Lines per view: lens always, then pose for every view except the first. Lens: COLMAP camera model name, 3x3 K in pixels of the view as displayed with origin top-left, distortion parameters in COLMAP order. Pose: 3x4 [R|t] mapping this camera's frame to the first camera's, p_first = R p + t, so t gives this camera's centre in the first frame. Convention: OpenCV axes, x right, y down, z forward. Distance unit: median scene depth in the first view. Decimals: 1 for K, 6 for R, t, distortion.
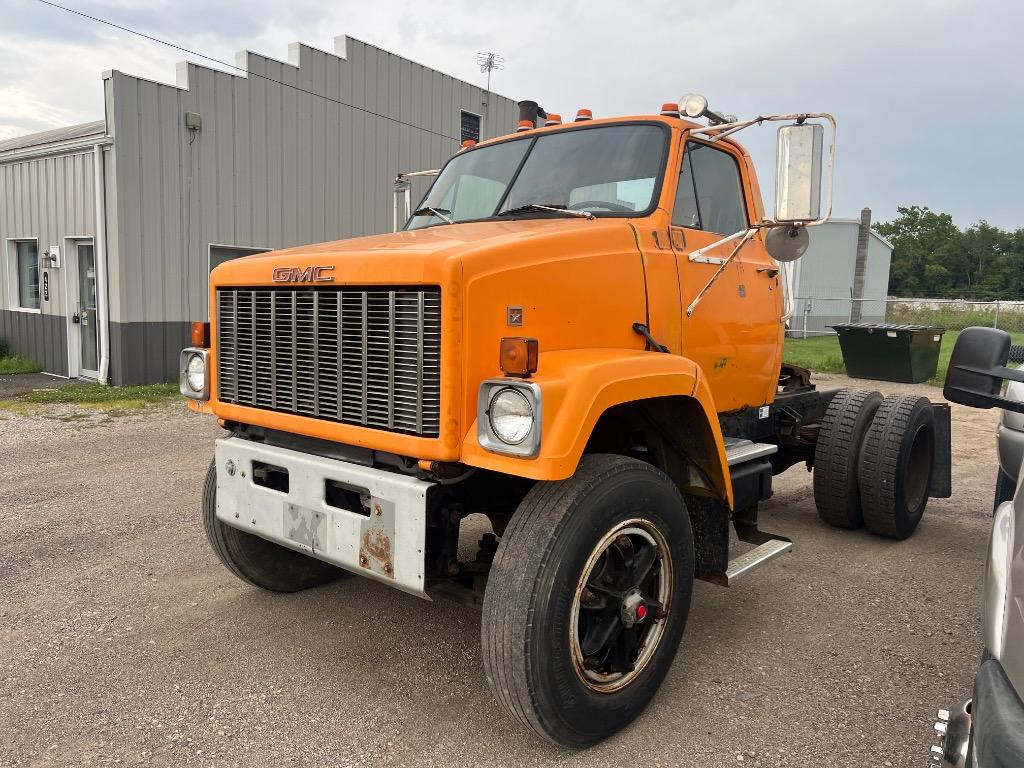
lens RADIAL K [[767.8, 0, 505.5], [0, 767.8, 380.8], [0, 0, 1]] dist [0.049833, -0.047260]
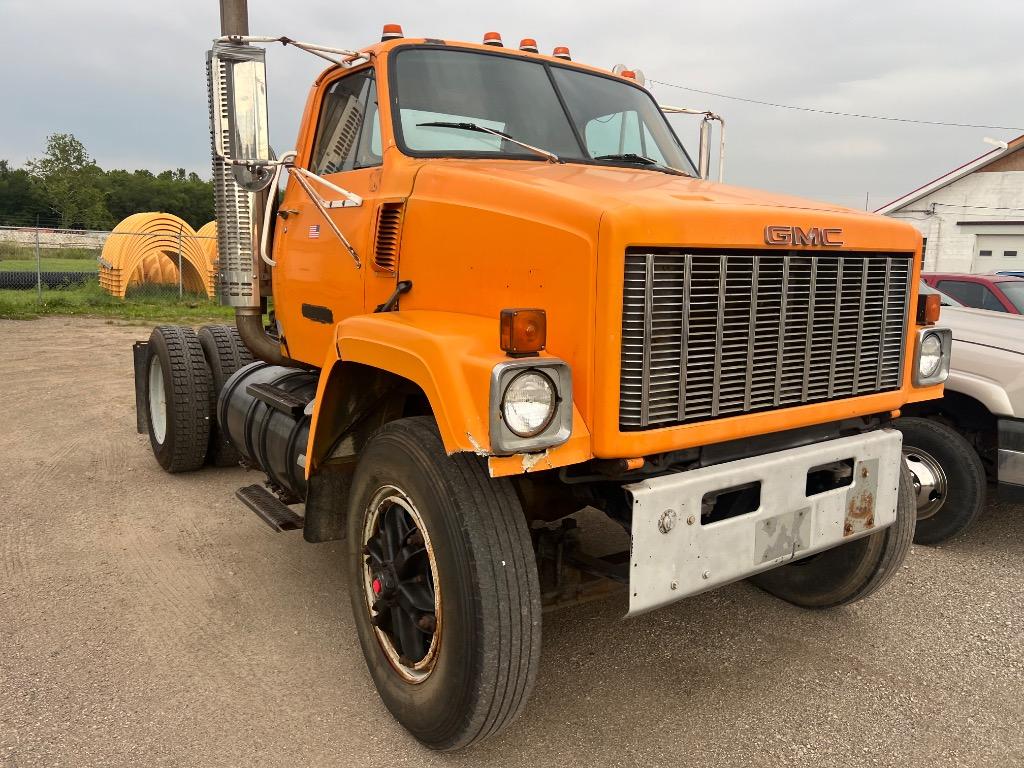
lens RADIAL K [[767.8, 0, 527.5], [0, 767.8, 382.5], [0, 0, 1]] dist [0.049833, -0.047260]
pose [[0.230904, -0.174235, 0.957249, -1.008003], [0.079827, 0.983911, 0.159832, -0.122901], [-0.969696, 0.039509, 0.241097, 0.963319]]
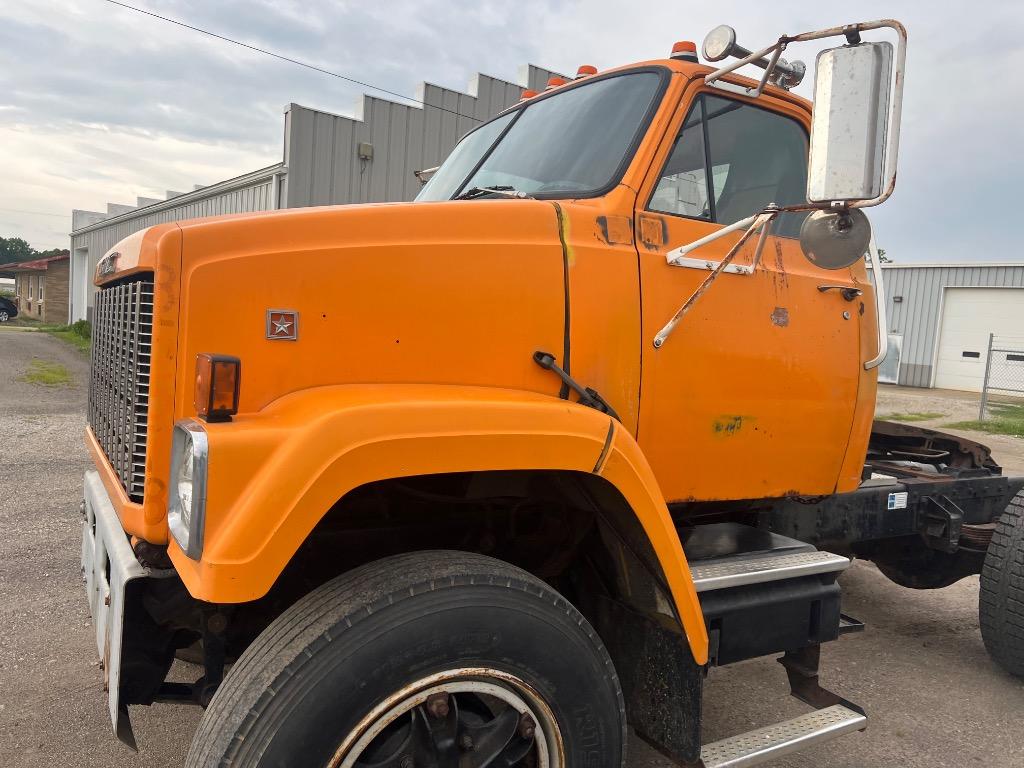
lens RADIAL K [[767.8, 0, 515.8], [0, 767.8, 378.3], [0, 0, 1]] dist [0.049833, -0.047260]
pose [[0.958590, 0.057720, -0.278878, 0.298723], [-0.073200, 0.996283, -0.045406, -0.019894], [0.275221, 0.063939, 0.959252, 0.339950]]
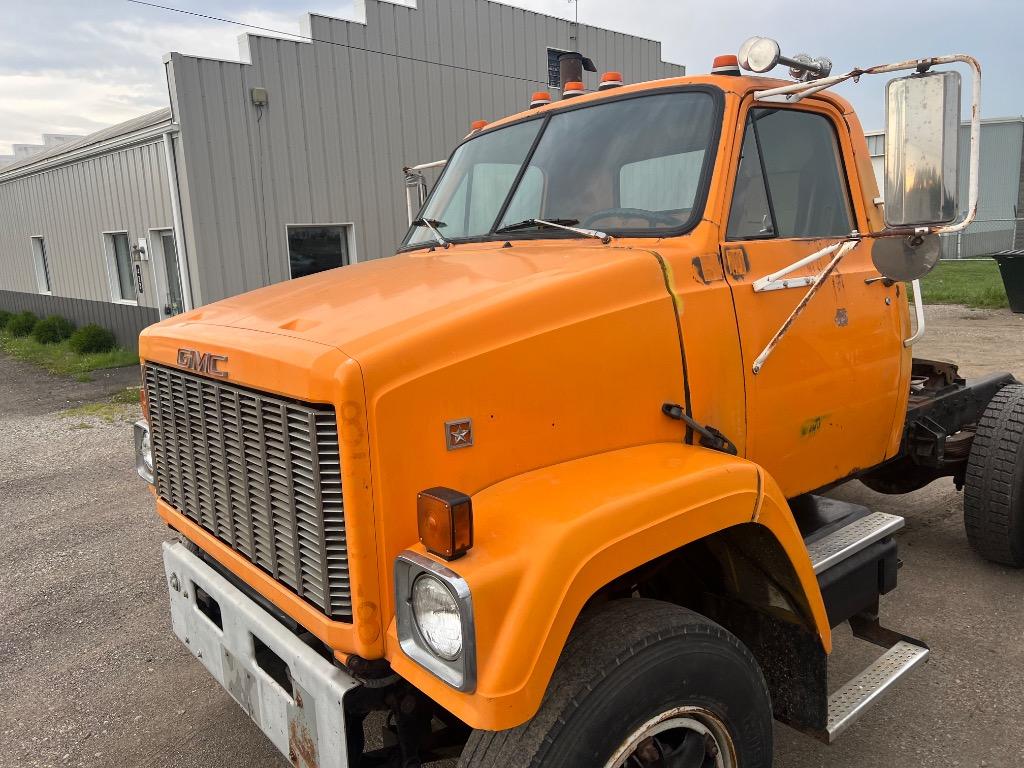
lens RADIAL K [[767.8, 0, 508.7], [0, 767.8, 375.5], [0, 0, 1]] dist [0.049833, -0.047260]
pose [[0.986144, -0.045785, -0.159447, 0.127109], [0.057357, 0.995984, 0.068747, -0.139397], [0.155659, -0.076939, 0.984810, 0.278030]]
